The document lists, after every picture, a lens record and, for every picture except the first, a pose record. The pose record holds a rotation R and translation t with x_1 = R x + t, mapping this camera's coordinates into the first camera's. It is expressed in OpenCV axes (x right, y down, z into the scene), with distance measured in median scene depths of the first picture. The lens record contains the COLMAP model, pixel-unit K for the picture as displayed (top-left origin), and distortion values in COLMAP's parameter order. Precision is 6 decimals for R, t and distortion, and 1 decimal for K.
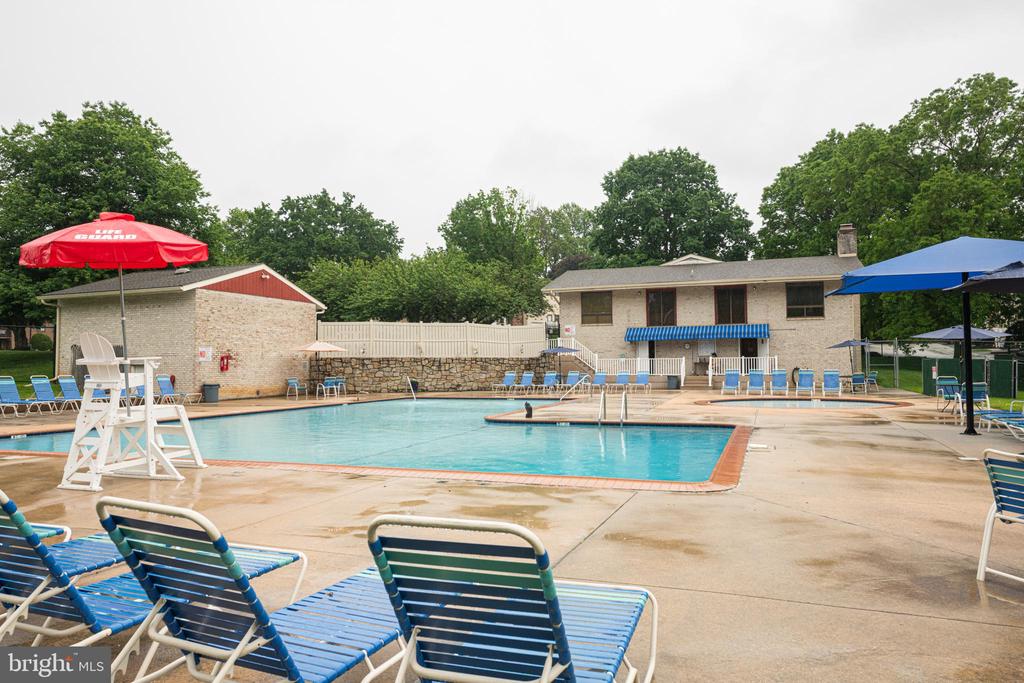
lens RADIAL K [[721.9, 0, 537.5], [0, 721.9, 358.3], [0, 0, 1]] dist [-0.009236, -0.005943]
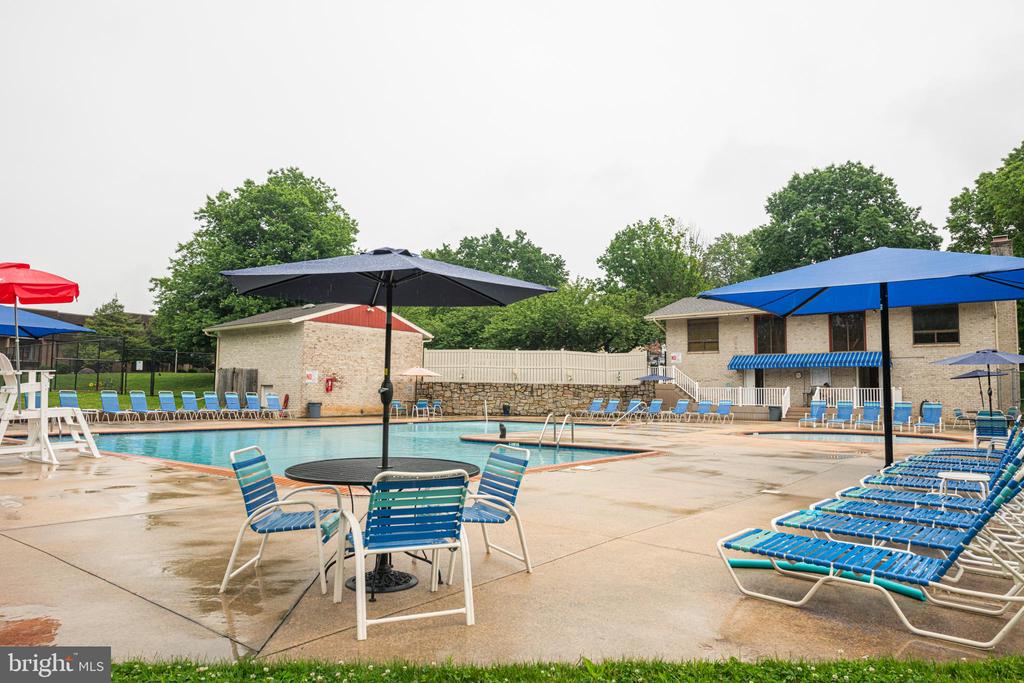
lens RADIAL K [[721.9, 0, 537.5], [0, 721.9, 358.3], [0, 0, 1]] dist [-0.009236, -0.005943]
pose [[0.942368, 0.001928, -0.334573, 0.200935], [-0.016276, 0.999064, -0.040084, 0.003903], [0.334183, 0.043220, 0.941517, 0.014501]]
